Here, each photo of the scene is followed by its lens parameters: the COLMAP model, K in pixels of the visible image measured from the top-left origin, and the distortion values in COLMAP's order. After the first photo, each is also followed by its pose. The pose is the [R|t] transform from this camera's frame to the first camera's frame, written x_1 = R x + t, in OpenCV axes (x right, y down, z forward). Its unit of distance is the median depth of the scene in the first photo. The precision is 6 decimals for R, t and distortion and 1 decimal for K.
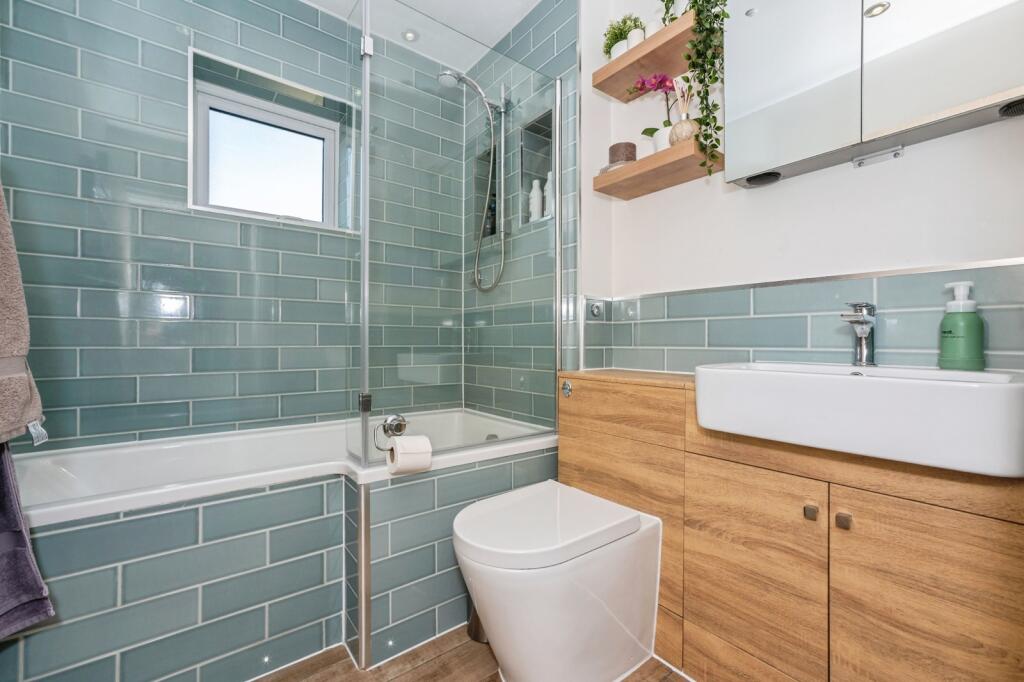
lens RADIAL K [[445.7, 0, 510.3], [0, 445.7, 335.0], [0, 0, 1]] dist [-0.003109, 0.013729]
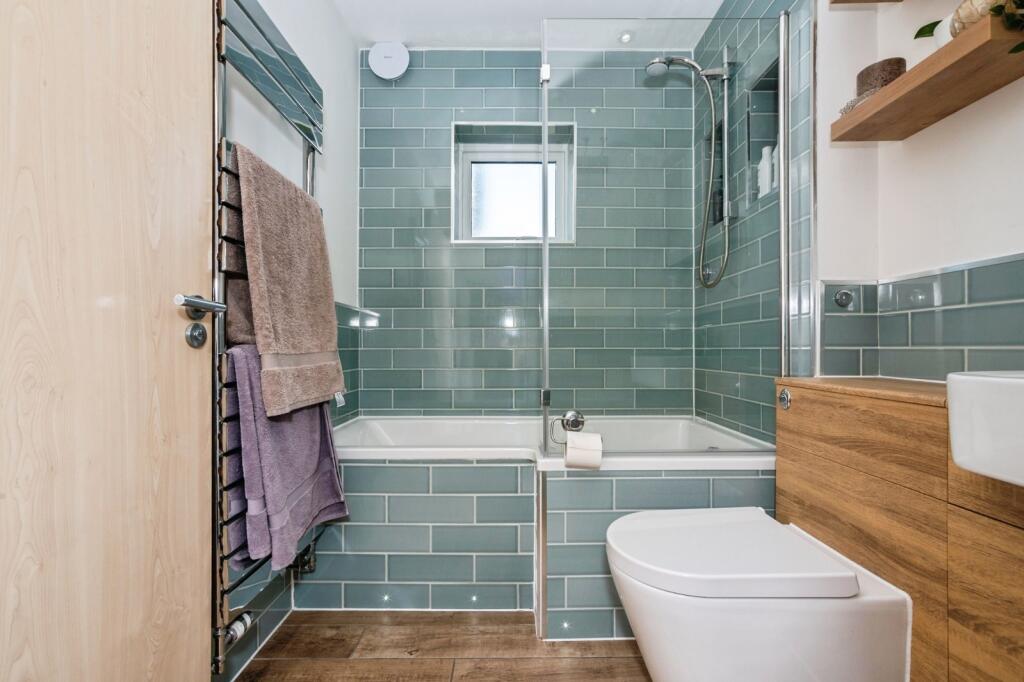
lens RADIAL K [[446.1, 0, 512.0], [0, 446.1, 341.0], [0, 0, 1]] dist [-0.000908, 0.013769]
pose [[0.796105, -0.013119, -0.605017, 0.246646], [0.012412, 0.999909, -0.005350, 0.015772], [0.605032, -0.003251, 0.796195, 0.069139]]
